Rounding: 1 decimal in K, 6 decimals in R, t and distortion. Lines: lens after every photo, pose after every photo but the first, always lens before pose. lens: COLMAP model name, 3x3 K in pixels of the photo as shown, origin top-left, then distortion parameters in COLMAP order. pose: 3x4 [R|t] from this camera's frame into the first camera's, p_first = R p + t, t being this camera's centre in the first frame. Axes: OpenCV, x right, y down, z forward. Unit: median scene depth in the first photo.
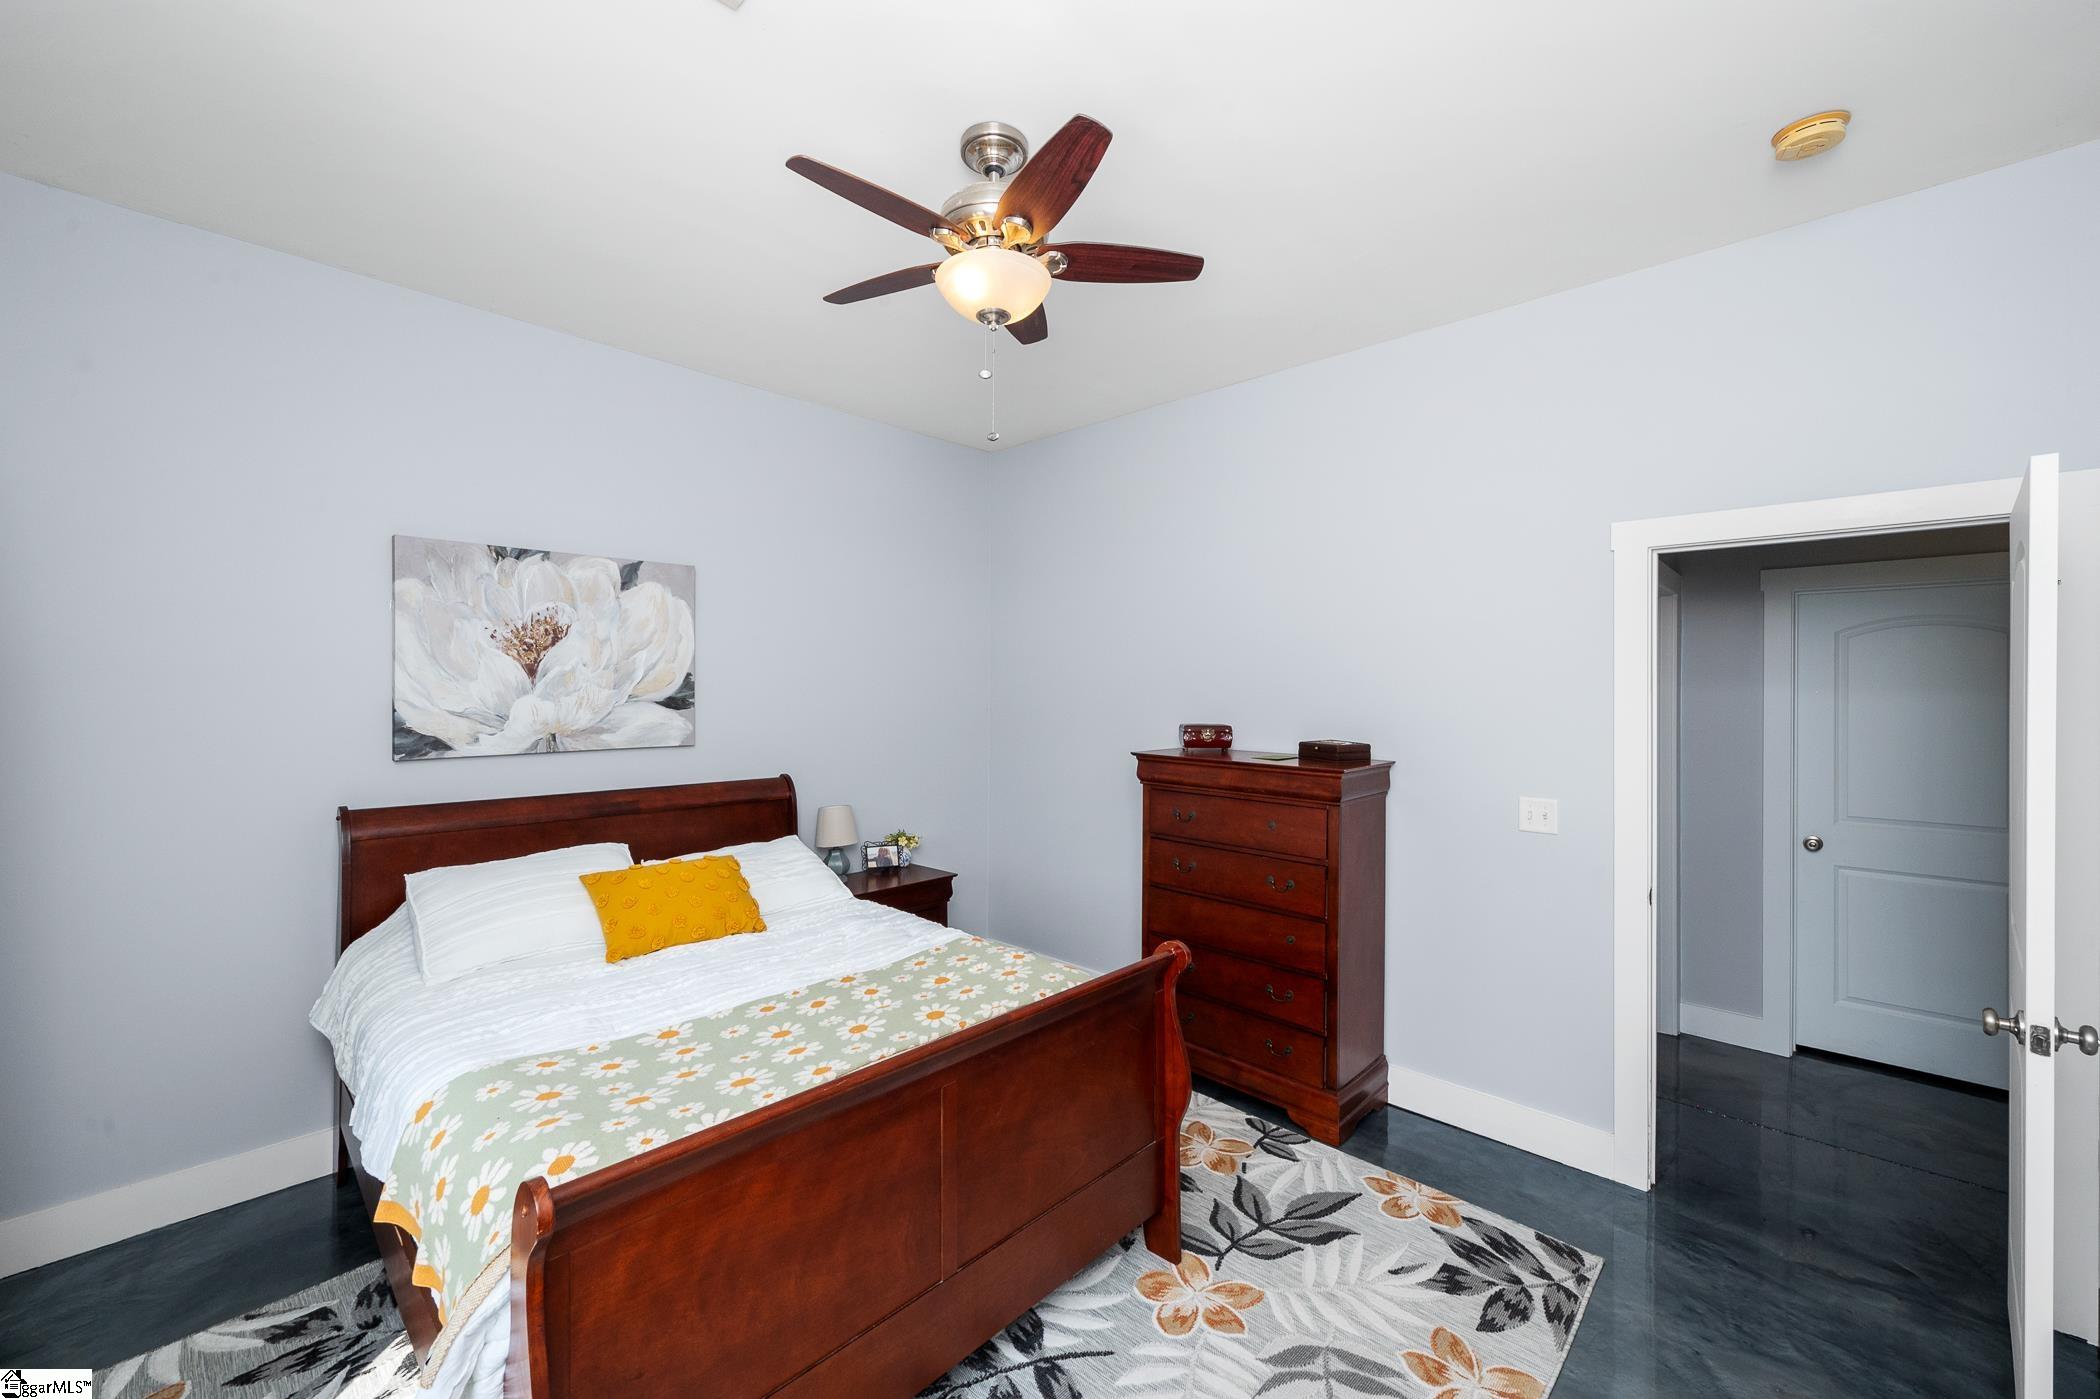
lens RADIAL K [[828.1, 0, 1050.0], [0, 828.1, 699.5], [0, 0, 1]] dist [-0.000708, -0.000059]
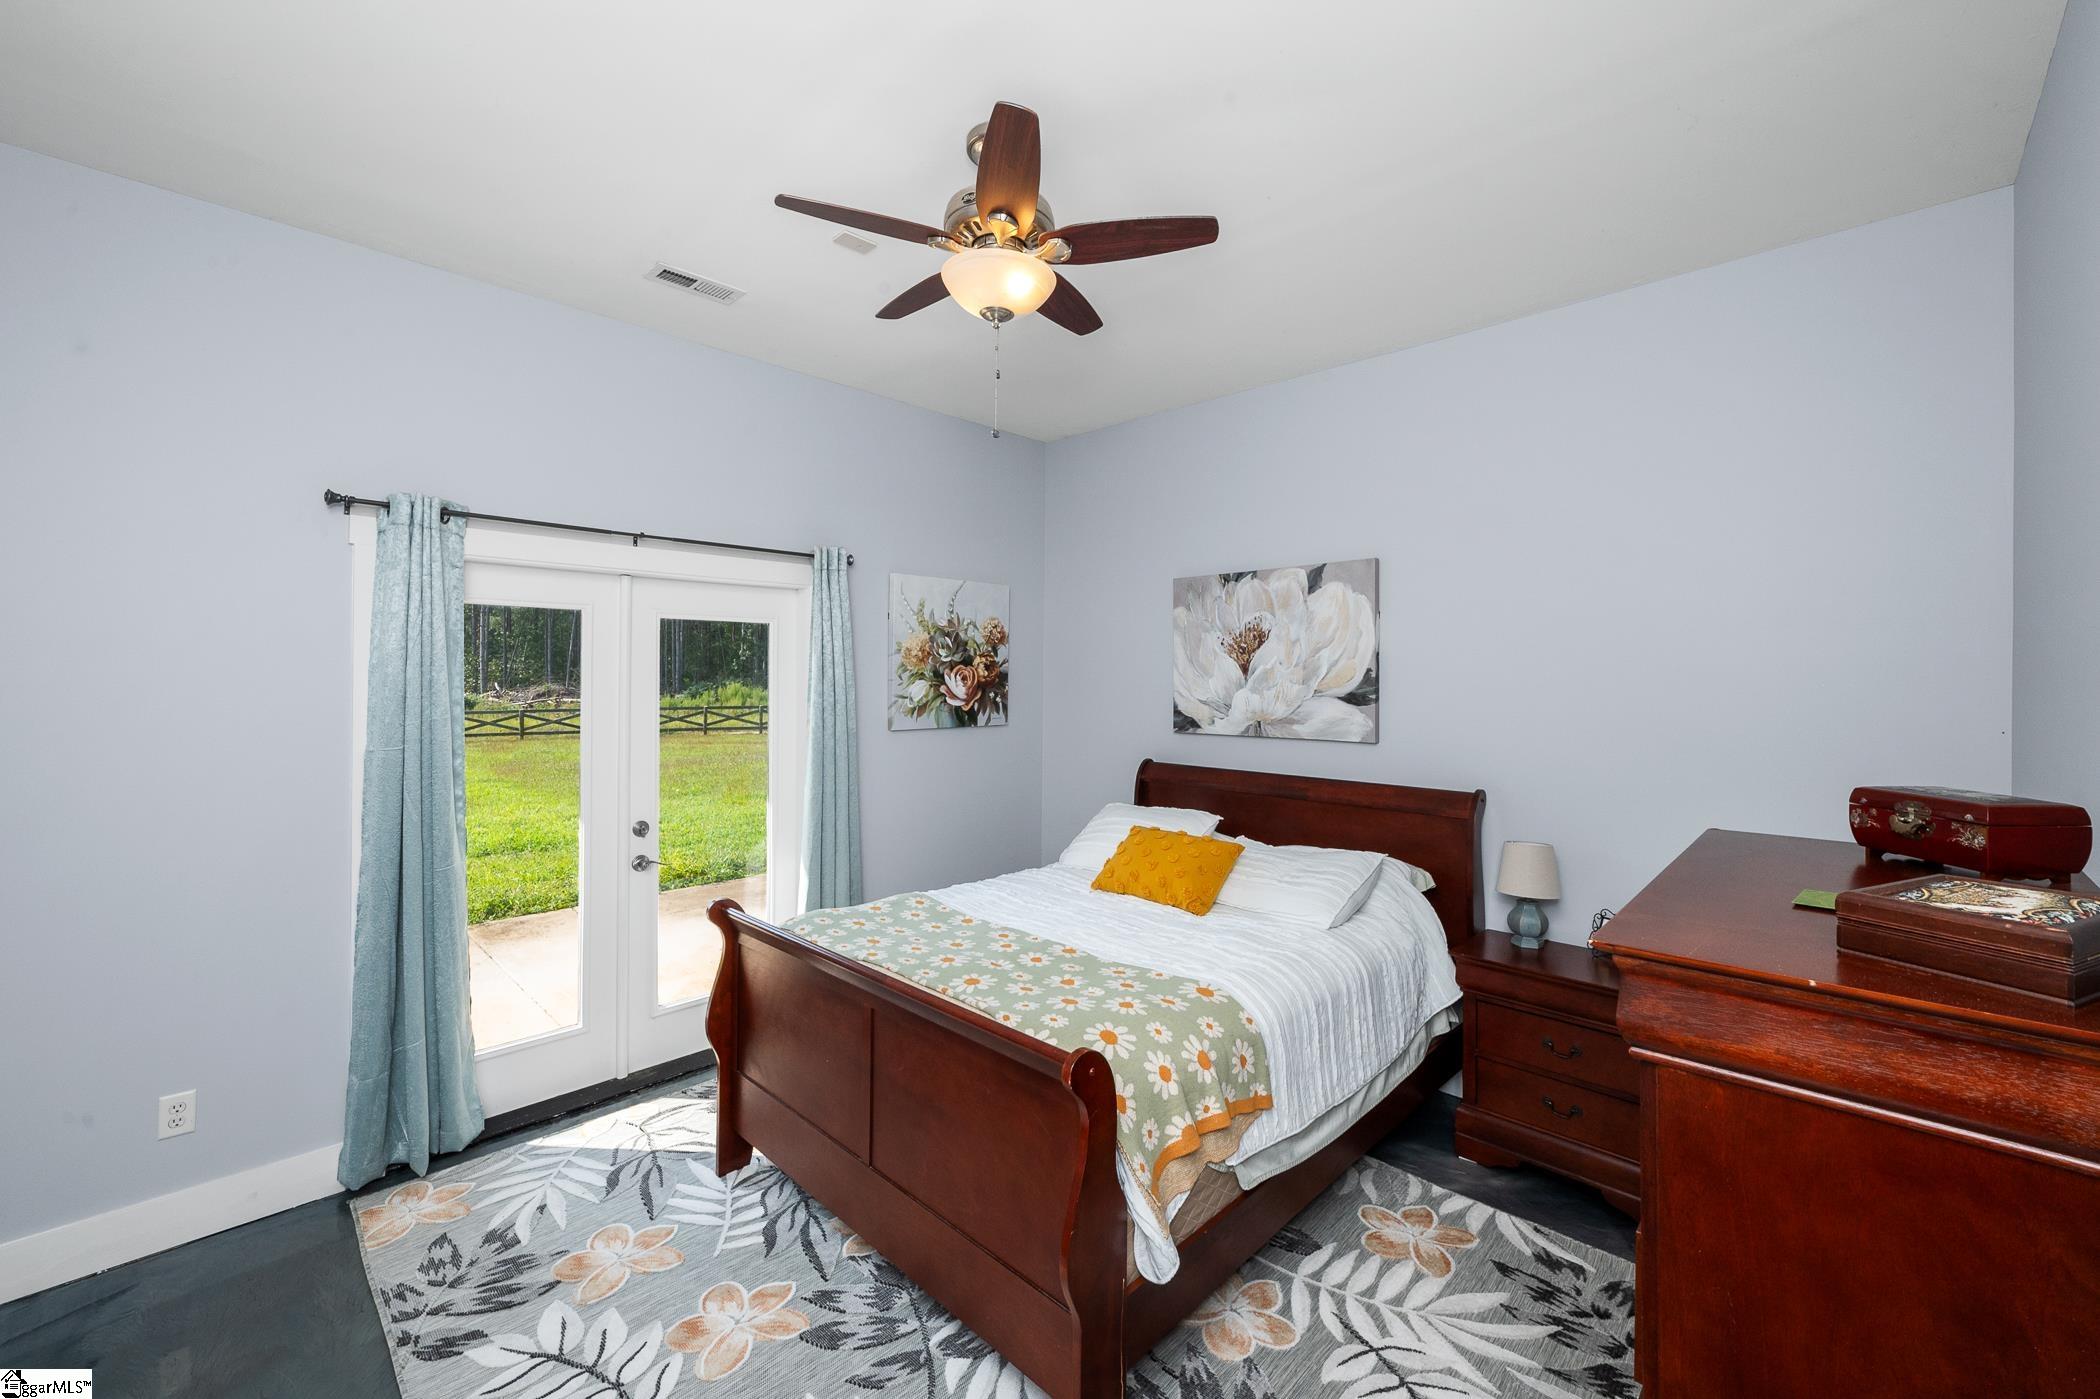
lens RADIAL K [[836.4, 0, 1050.3], [0, 836.4, 681.6], [0, 0, 1]] dist [0.000478, 0.000059]
pose [[-0.008207, 0.001046, -0.999966, 0.640192], [-0.018255, 0.999833, 0.001195, -0.012745], [0.999800, 0.018264, -0.008187, 0.731340]]
